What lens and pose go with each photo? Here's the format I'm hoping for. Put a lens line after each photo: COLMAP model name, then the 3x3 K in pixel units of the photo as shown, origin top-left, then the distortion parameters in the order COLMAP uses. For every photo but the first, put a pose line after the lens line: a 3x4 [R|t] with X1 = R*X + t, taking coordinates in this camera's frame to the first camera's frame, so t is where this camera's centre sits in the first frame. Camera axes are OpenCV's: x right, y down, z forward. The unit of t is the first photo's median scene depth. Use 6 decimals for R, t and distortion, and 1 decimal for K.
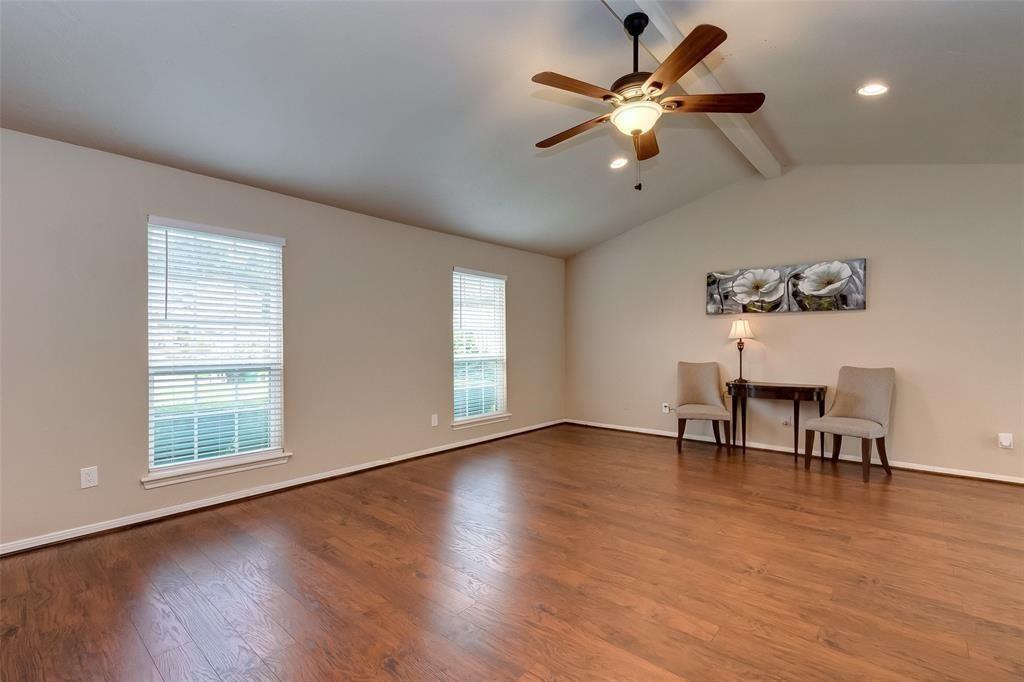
lens RADIAL K [[470.4, 0, 496.5], [0, 470.4, 344.1], [0, 0, 1]] dist [0.000412, 0.000049]
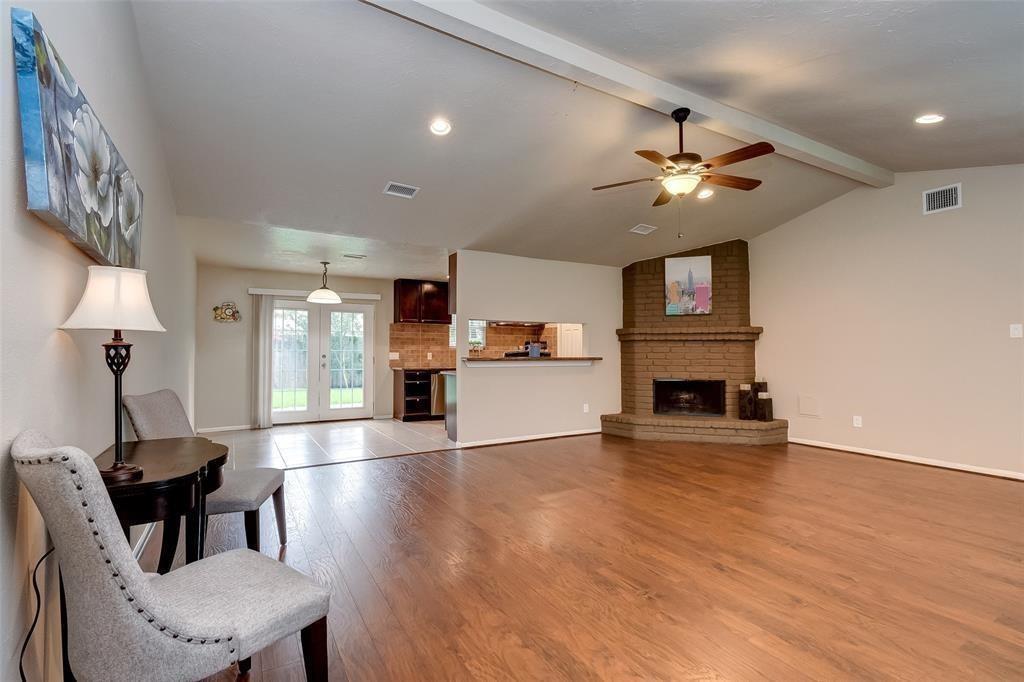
lens RADIAL K [[470.4, 0, 496.5], [0, 470.4, 344.1], [0, 0, 1]] dist [0.000412, 0.000049]
pose [[-0.955043, 0.008593, 0.296344, 0.406973], [0.002272, 0.999763, -0.021668, 0.010369], [-0.296460, -0.020021, -0.954835, 2.443724]]
